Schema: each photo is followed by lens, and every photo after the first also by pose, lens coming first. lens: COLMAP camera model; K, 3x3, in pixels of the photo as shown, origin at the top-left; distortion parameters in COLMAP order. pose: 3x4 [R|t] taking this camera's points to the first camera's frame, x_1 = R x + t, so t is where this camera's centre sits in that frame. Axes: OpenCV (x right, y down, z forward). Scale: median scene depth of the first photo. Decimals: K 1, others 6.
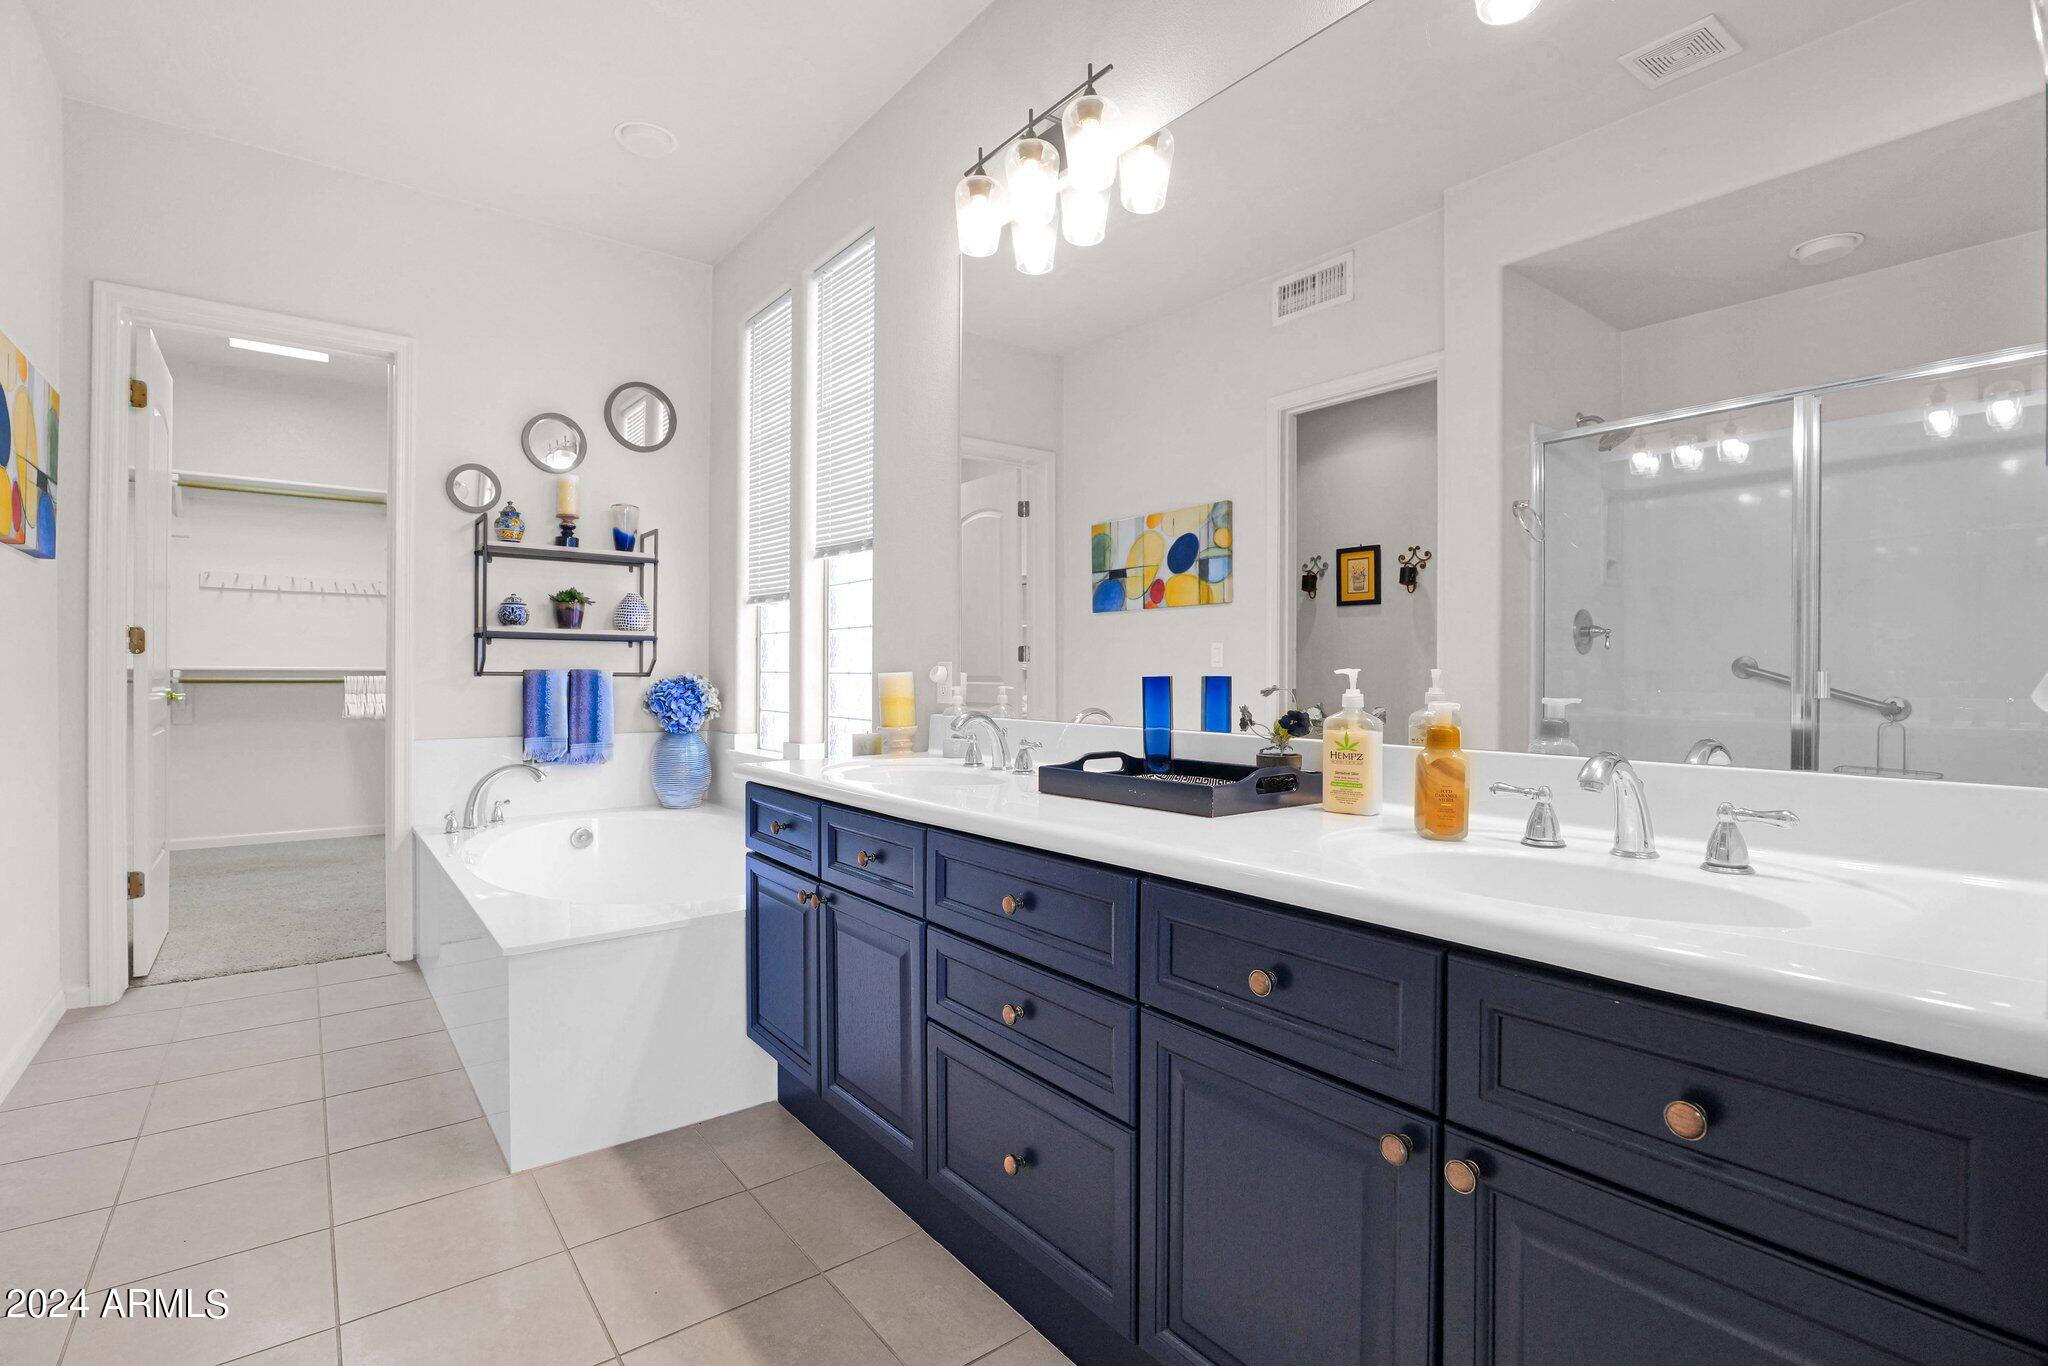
lens RADIAL K [[957.8, 0, 1016.5], [0, 957.8, 681.8], [0, 0, 1]] dist [-0.029390, 0.008373]
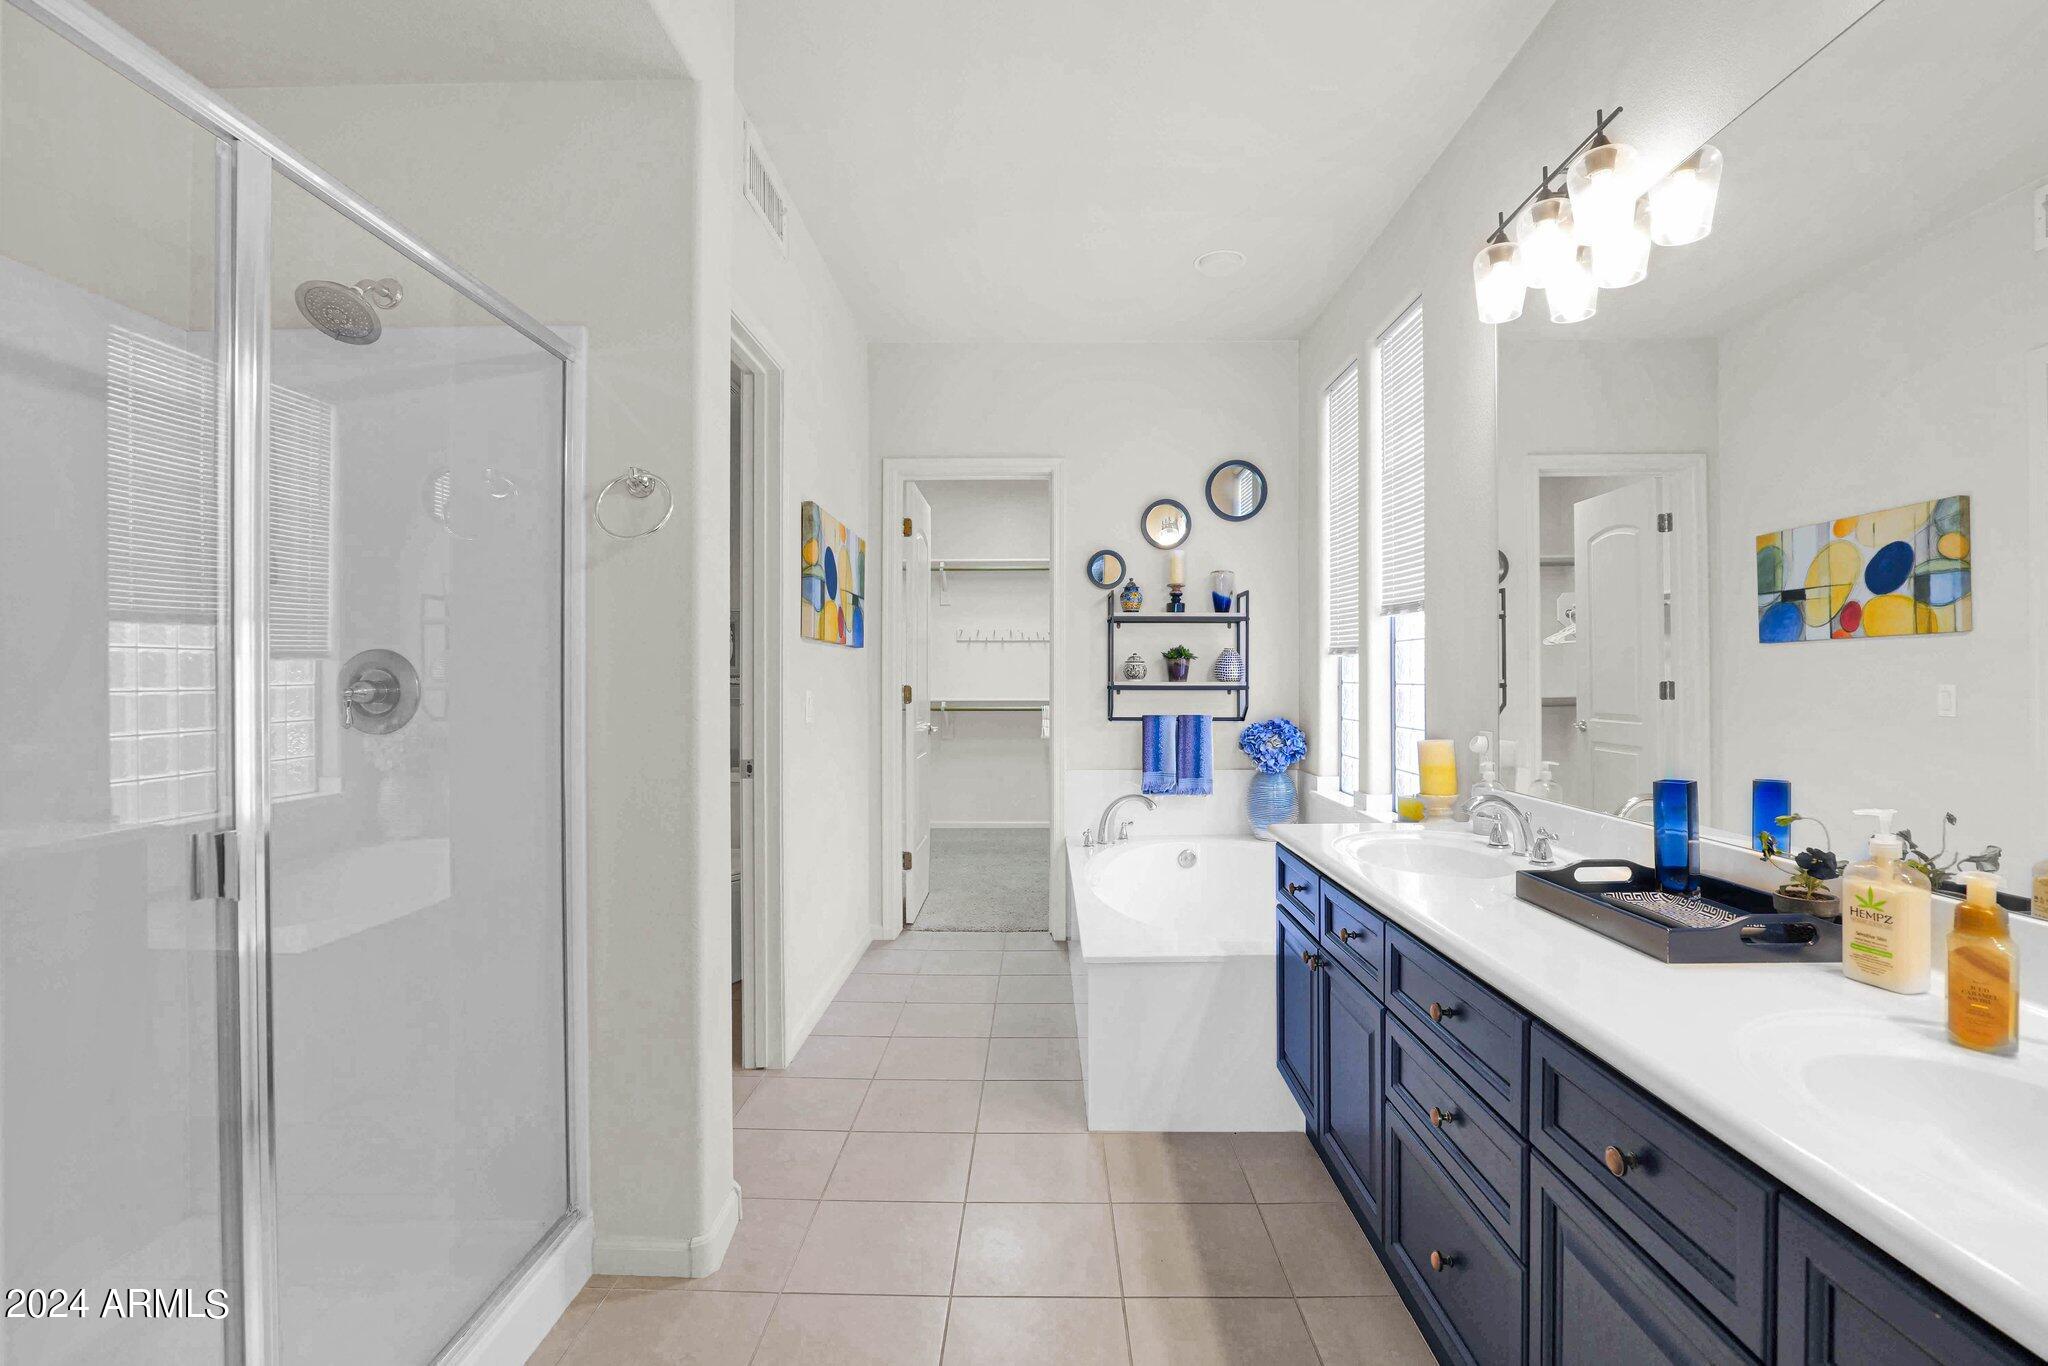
lens RADIAL K [[947.8, 0, 1019.9], [0, 947.8, 673.2], [0, 0, 1]] dist [-0.031090, 0.007363]
pose [[0.776367, -0.010239, -0.630198, 0.121025], [0.005609, 0.999941, -0.009337, -0.055465], [0.630256, 0.003714, 0.776378, -0.038388]]
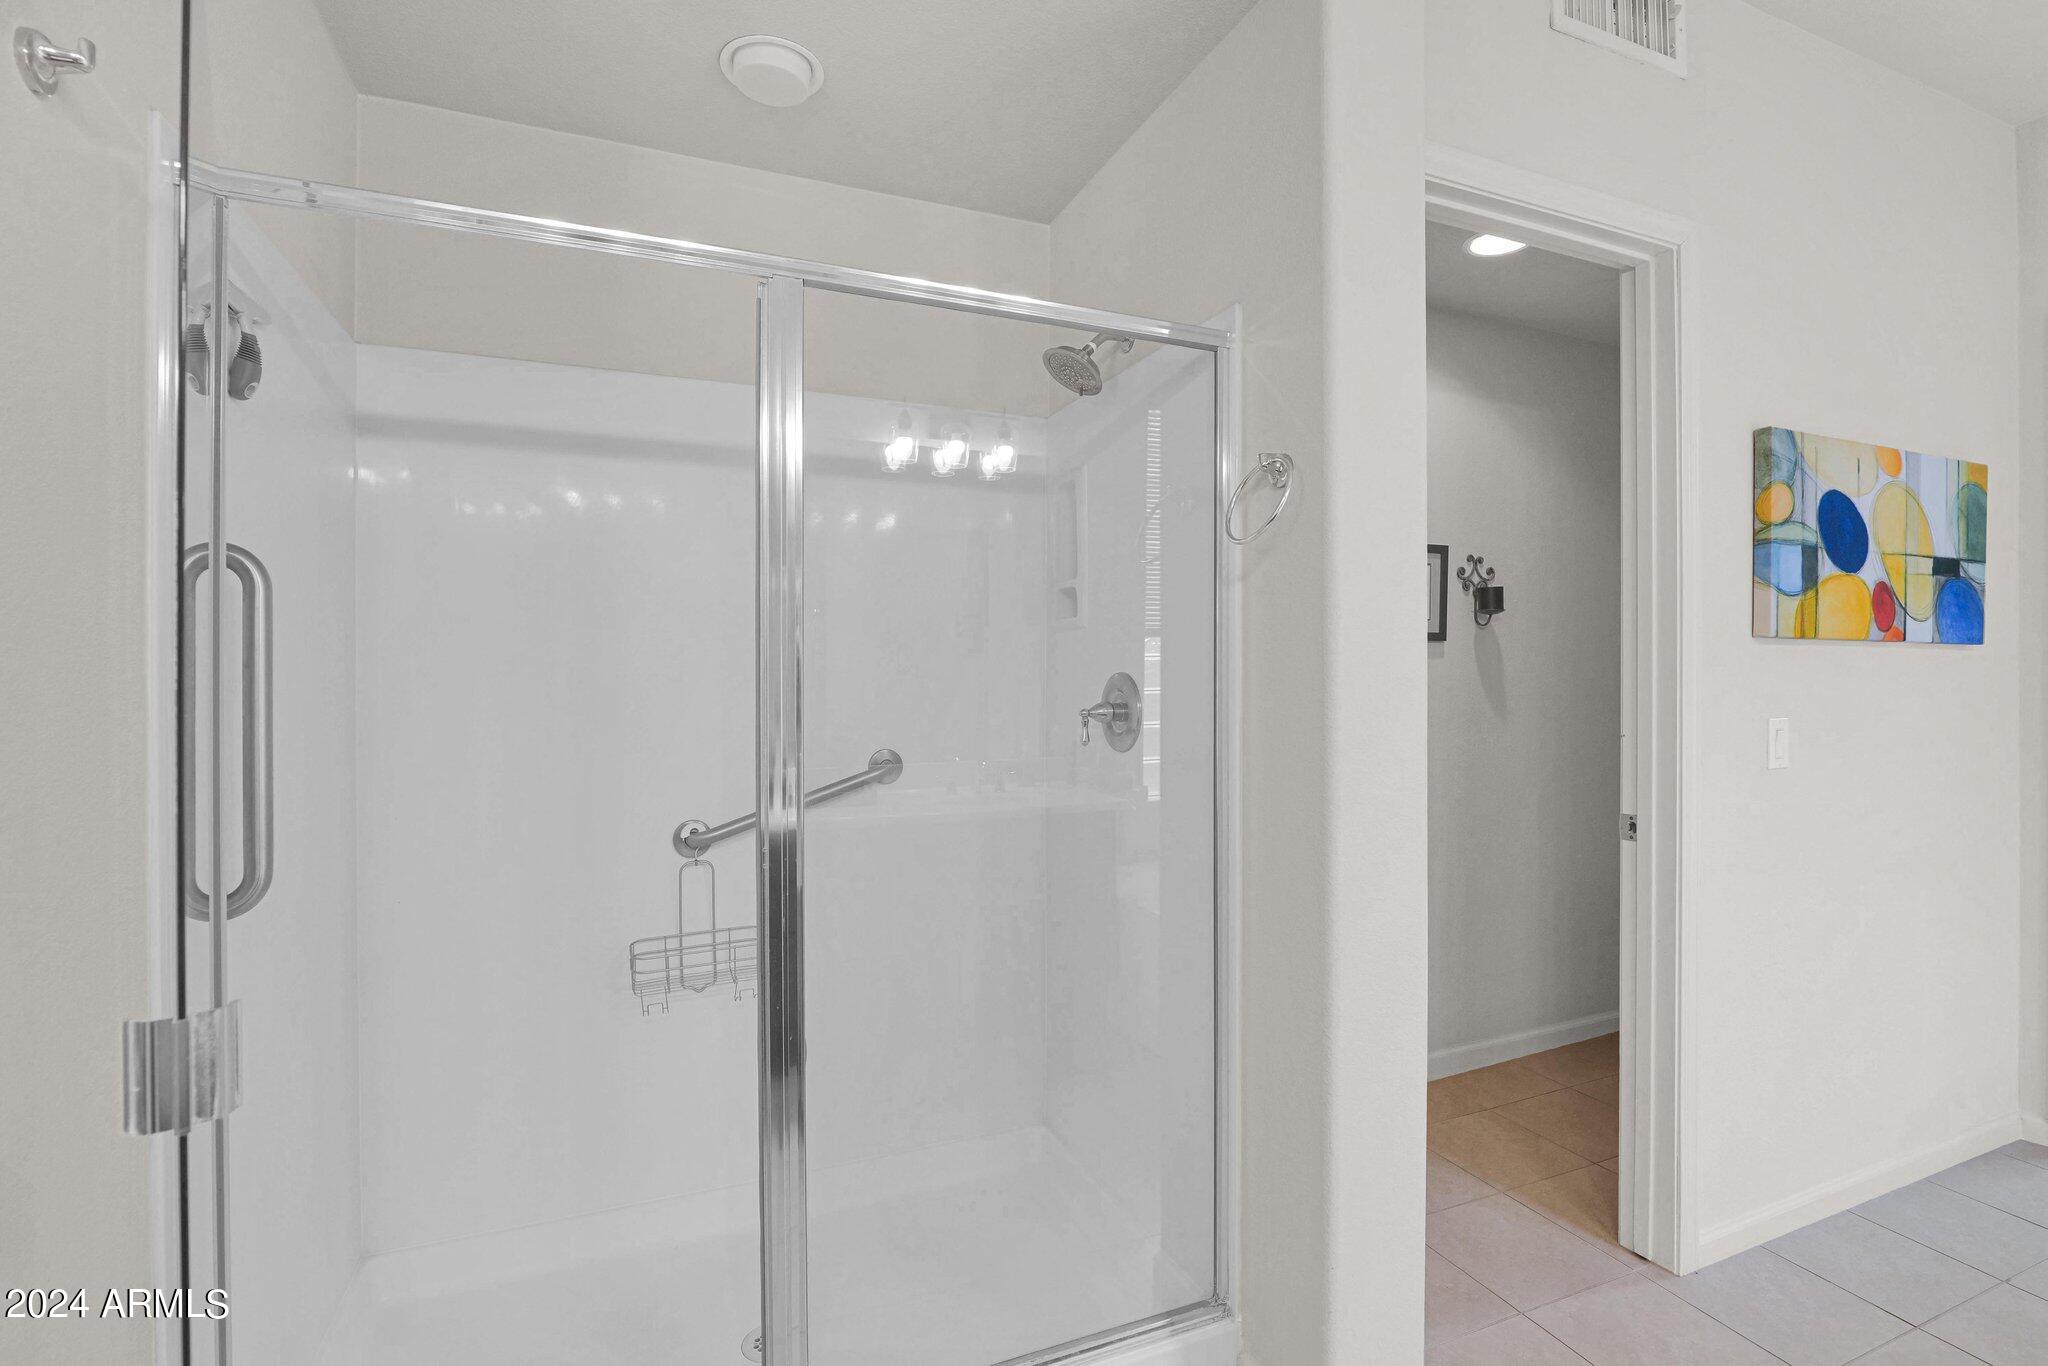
lens RADIAL K [[947.8, 0, 1019.9], [0, 947.8, 673.2], [0, 0, 1]] dist [-0.031090, 0.007363]
pose [[-0.266568, -0.010563, -0.963758, 0.074494], [0.000444, 0.999938, -0.011082, -0.070801], [0.963816, -0.003382, -0.266547, 0.252759]]
